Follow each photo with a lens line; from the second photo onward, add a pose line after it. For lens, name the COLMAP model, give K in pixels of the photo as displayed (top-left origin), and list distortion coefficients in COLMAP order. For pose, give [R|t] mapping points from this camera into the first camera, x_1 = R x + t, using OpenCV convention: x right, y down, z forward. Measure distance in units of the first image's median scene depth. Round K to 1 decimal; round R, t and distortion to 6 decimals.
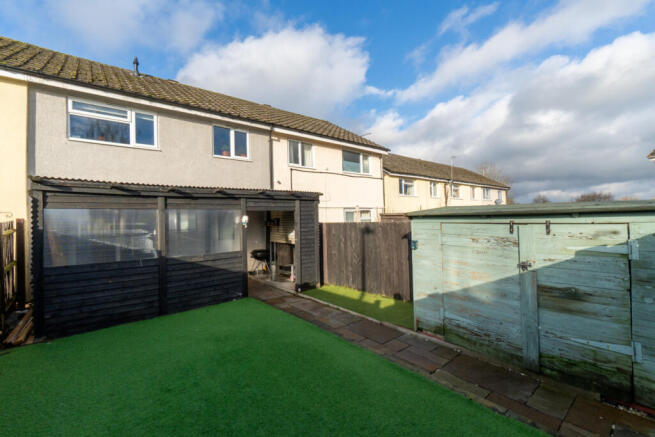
lens RADIAL K [[297.6, 0, 329.9], [0, 297.6, 216.3], [0, 0, 1]] dist [-0.022136, 0.004596]
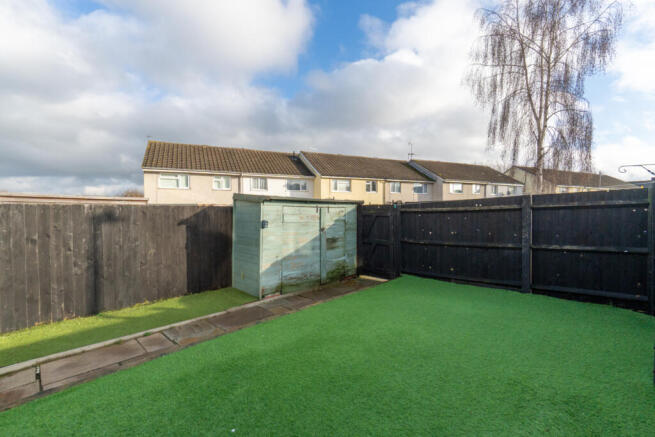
lens RADIAL K [[297.6, 0, 328.5], [0, 297.6, 220.5], [0, 0, 1]] dist [-0.022136, 0.004596]
pose [[-0.165182, -0.001046, 0.986263, -0.959678], [0.001649, 0.999998, 0.001337, 0.085764], [-0.986262, 0.001847, -0.165180, 1.007034]]
